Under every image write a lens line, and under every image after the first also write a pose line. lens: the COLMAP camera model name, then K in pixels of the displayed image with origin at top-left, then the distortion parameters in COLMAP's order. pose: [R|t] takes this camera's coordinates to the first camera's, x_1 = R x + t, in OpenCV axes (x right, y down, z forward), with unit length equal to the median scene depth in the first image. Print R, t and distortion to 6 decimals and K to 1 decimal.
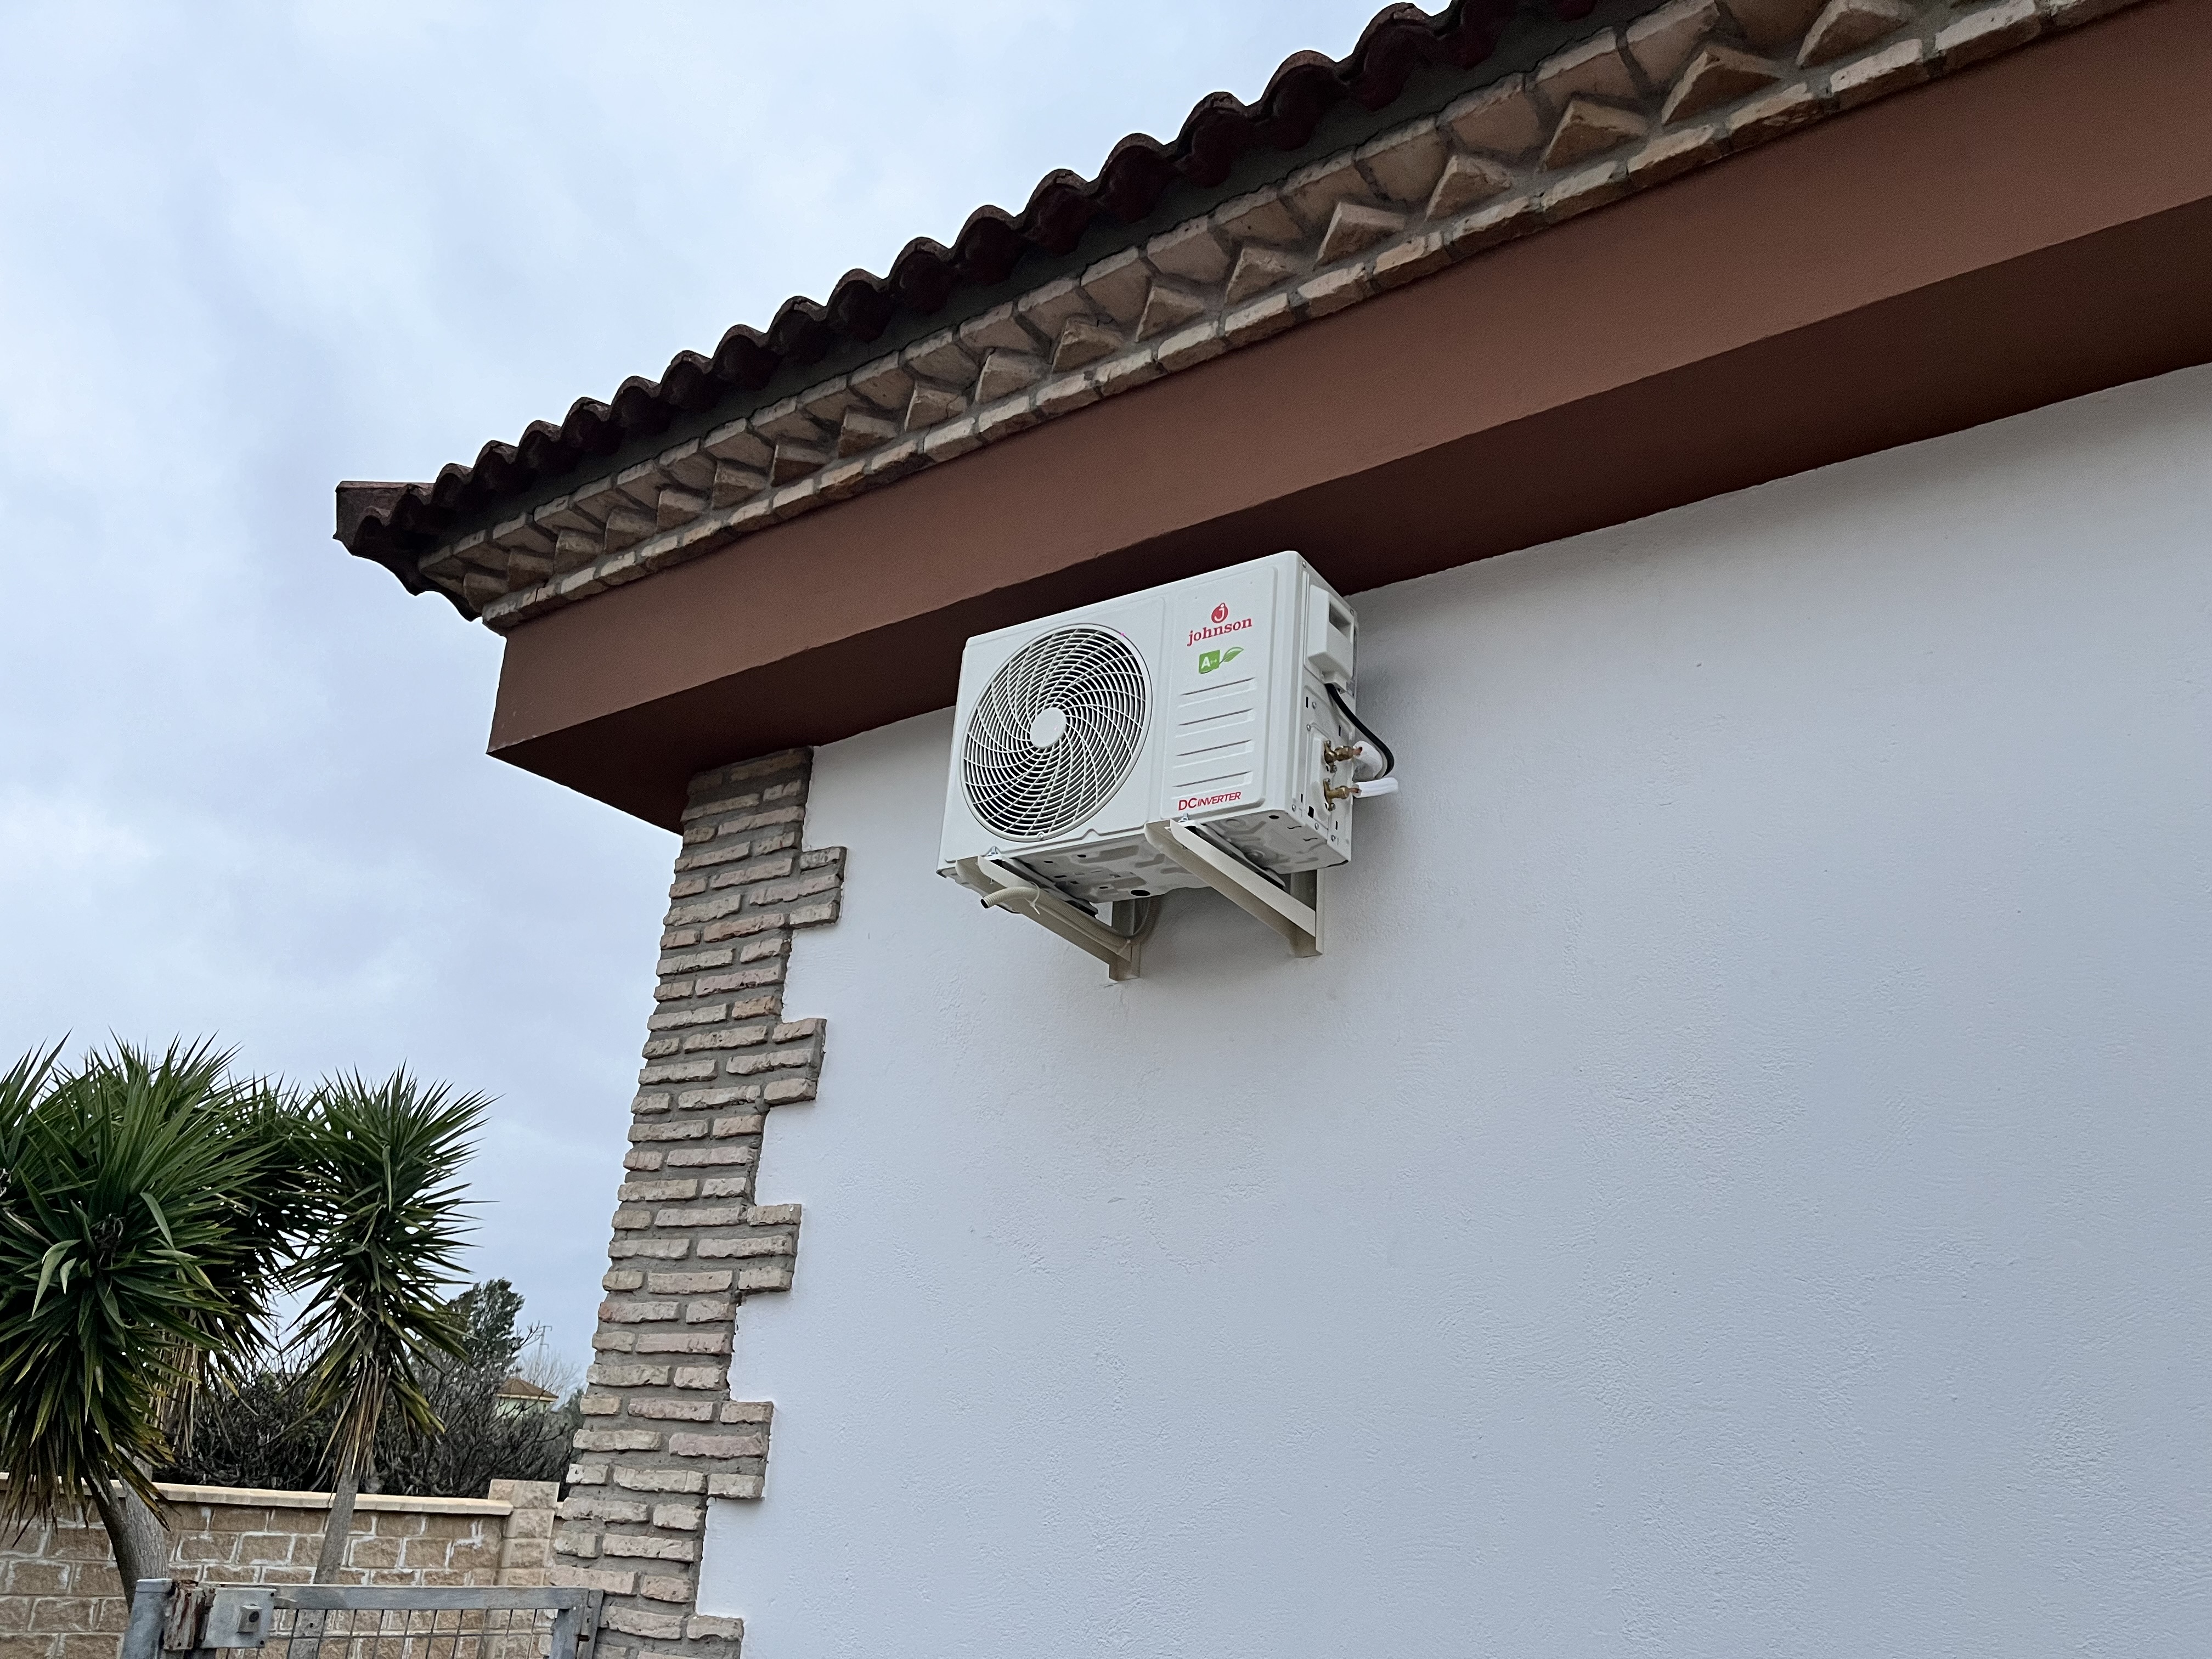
lens RADIAL K [[1644.3, 0, 1106.0], [0, 1644.3, 829.5], [0, 0, 1]] dist [0.027620, -0.005664]
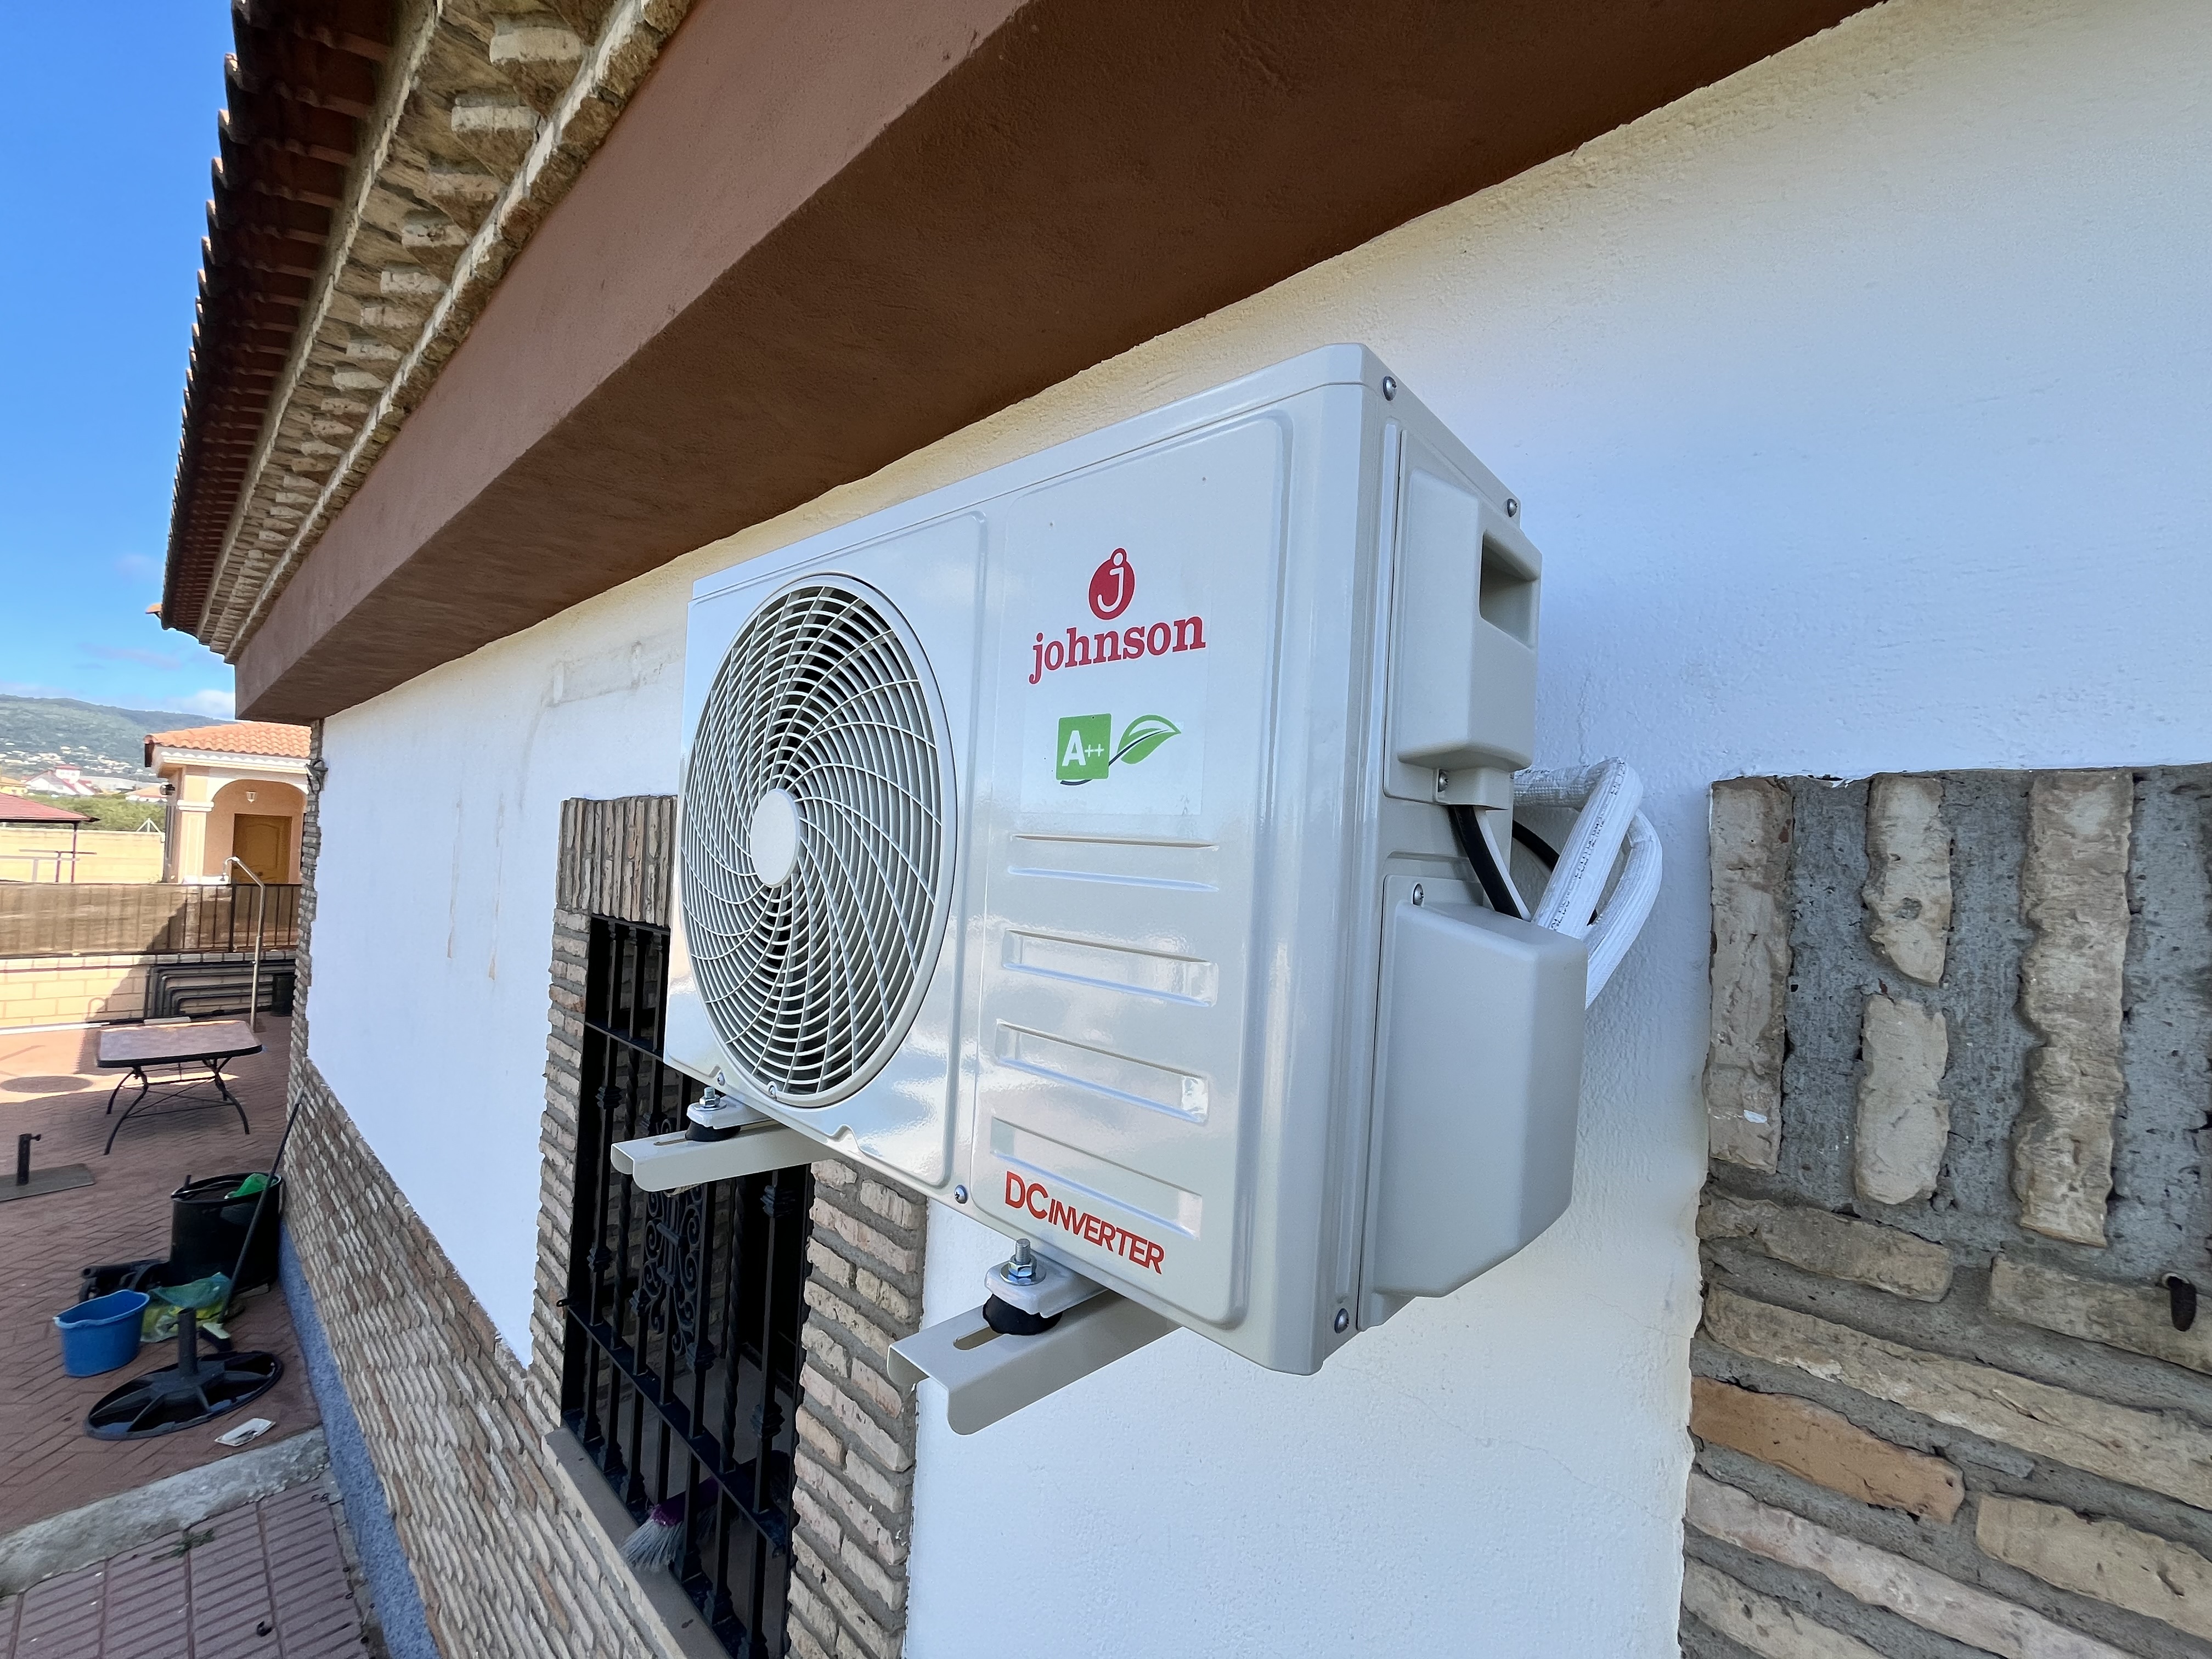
lens RADIAL K [[876.0, 0, 1107.7], [0, 876.0, 836.8], [0, 0, 1]] dist [-0.003555, -0.000409]
pose [[0.990683, -0.029235, -0.133013, 0.090513], [0.077361, 0.924616, 0.372961, -0.151033], [0.112083, -0.379776, 0.918263, 0.830660]]
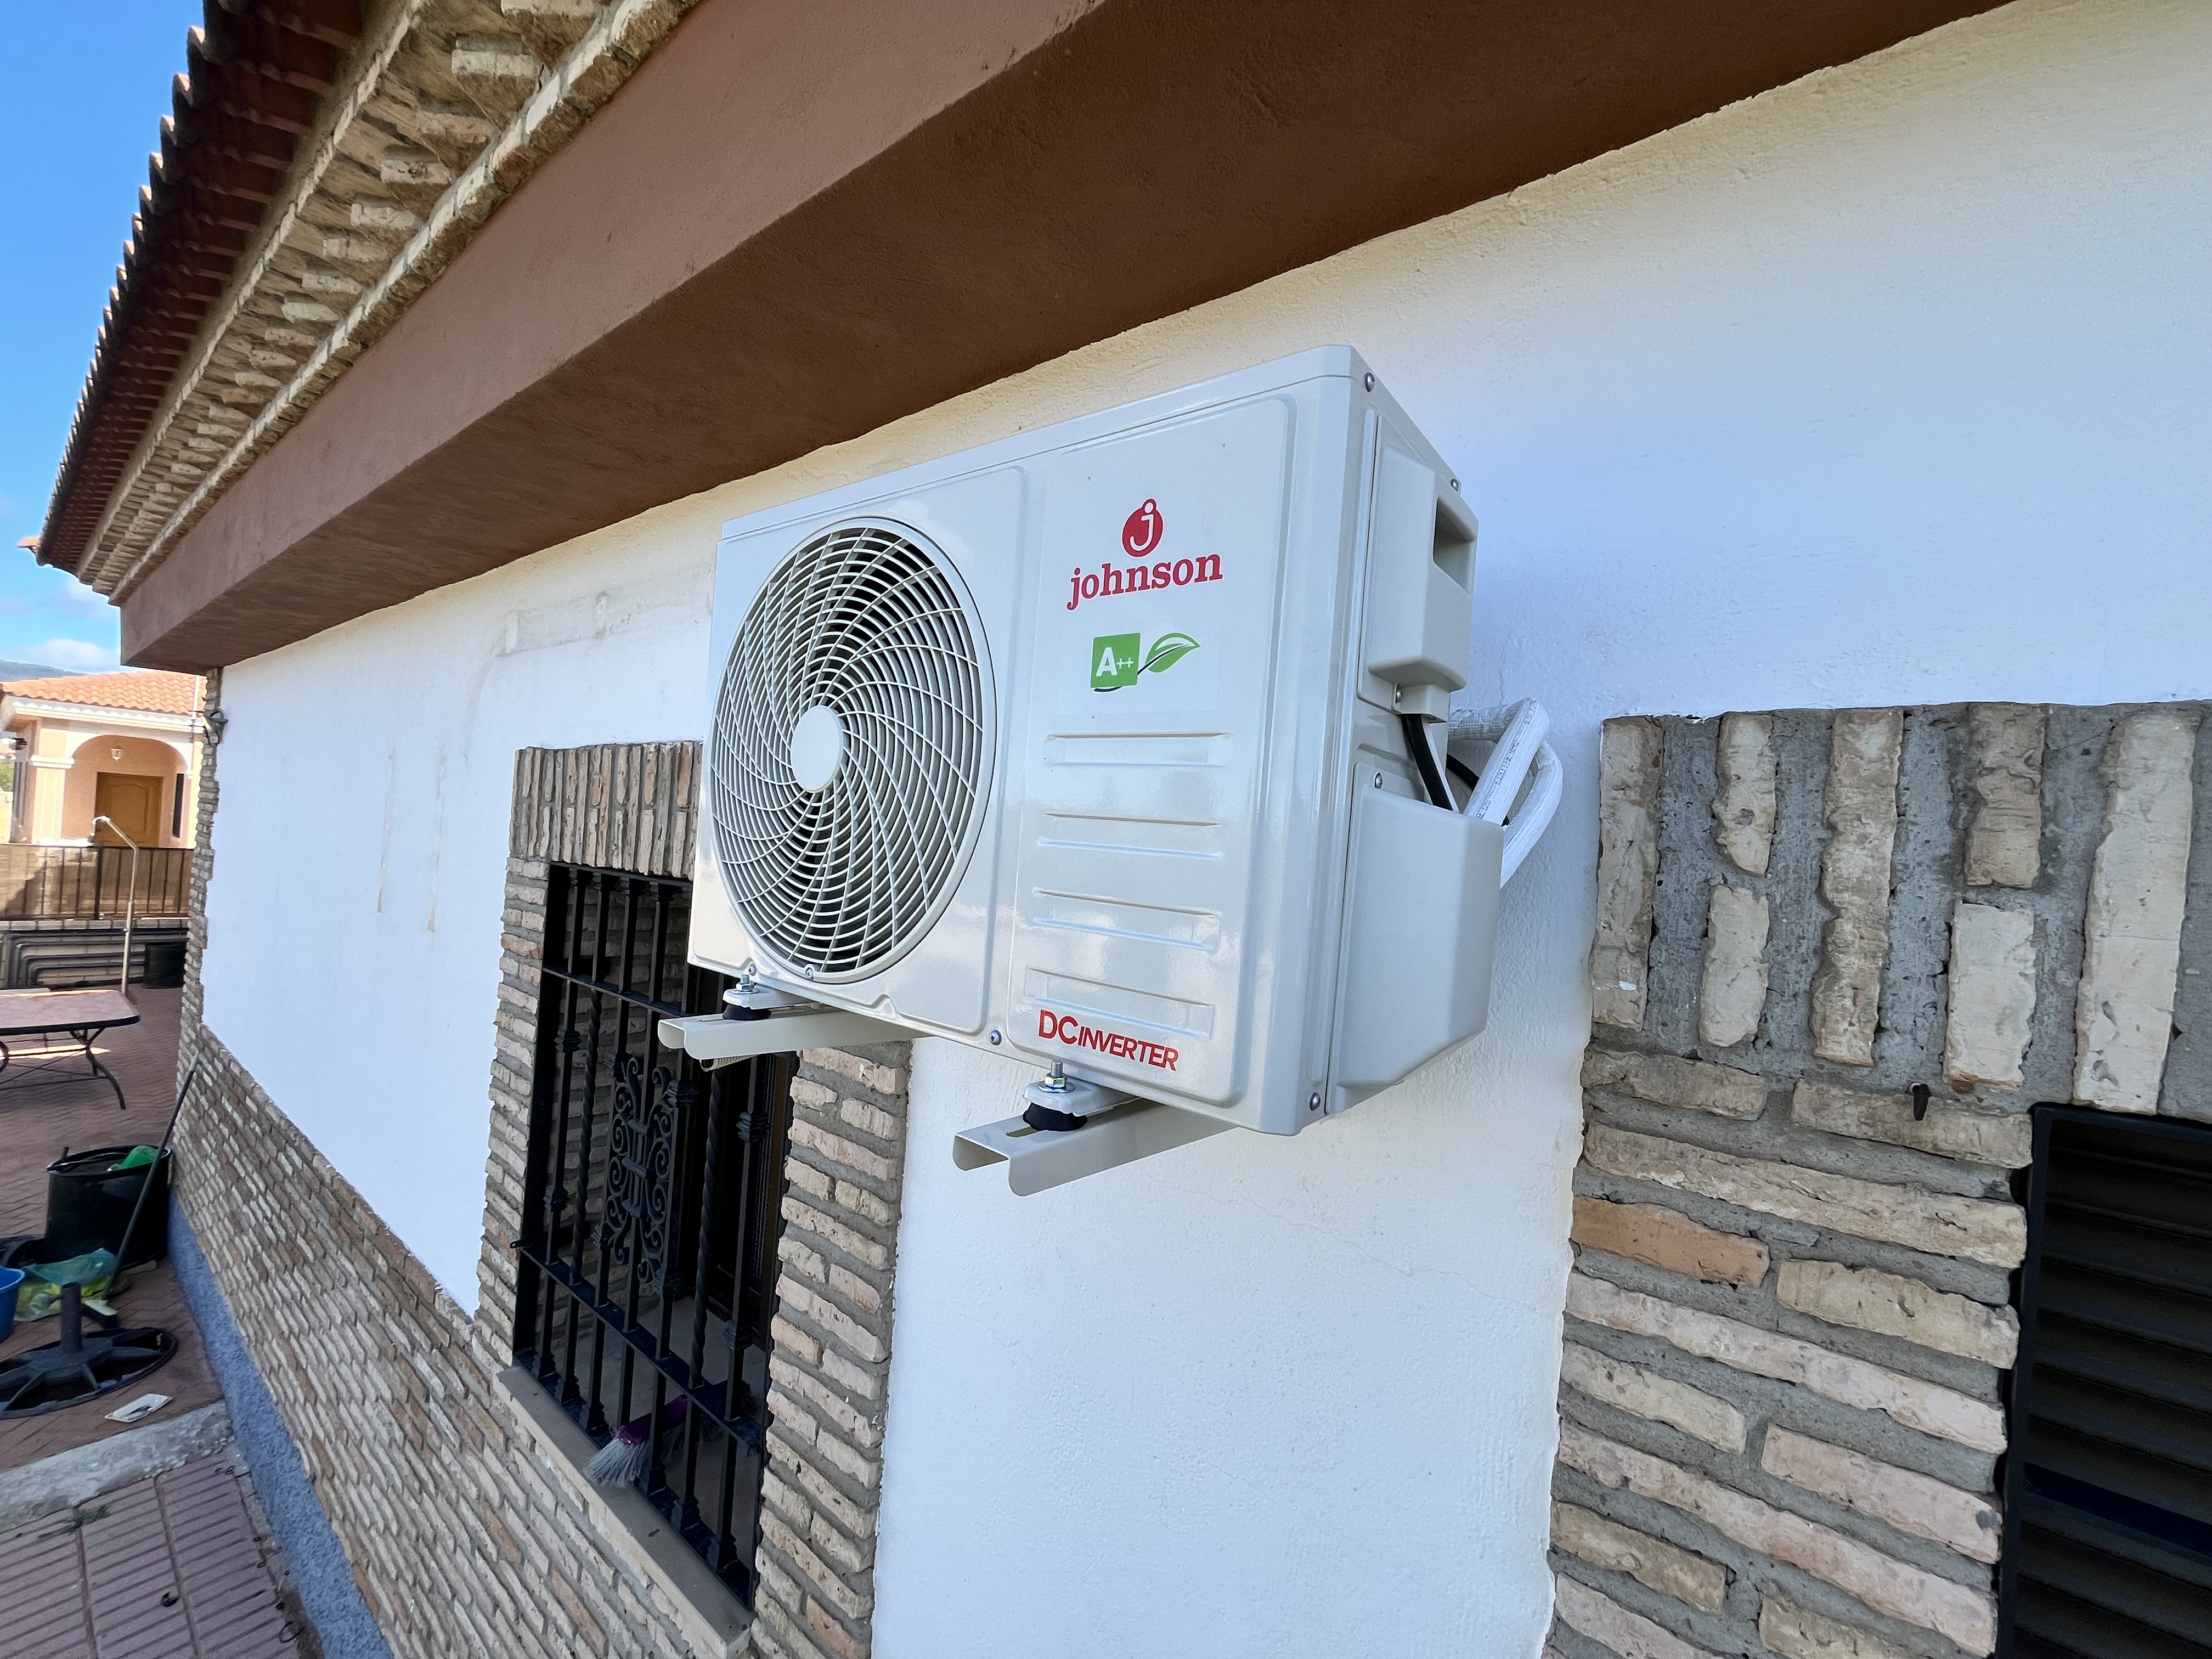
lens RADIAL K [[876.0, 0, 1107.7], [0, 876.0, 836.8], [0, 0, 1]] dist [-0.003555, -0.000409]
pose [[0.998550, -0.005707, -0.053521, 0.072231], [0.026225, 0.919936, 0.391190, -0.147116], [0.047003, -0.392027, 0.918752, 0.782196]]
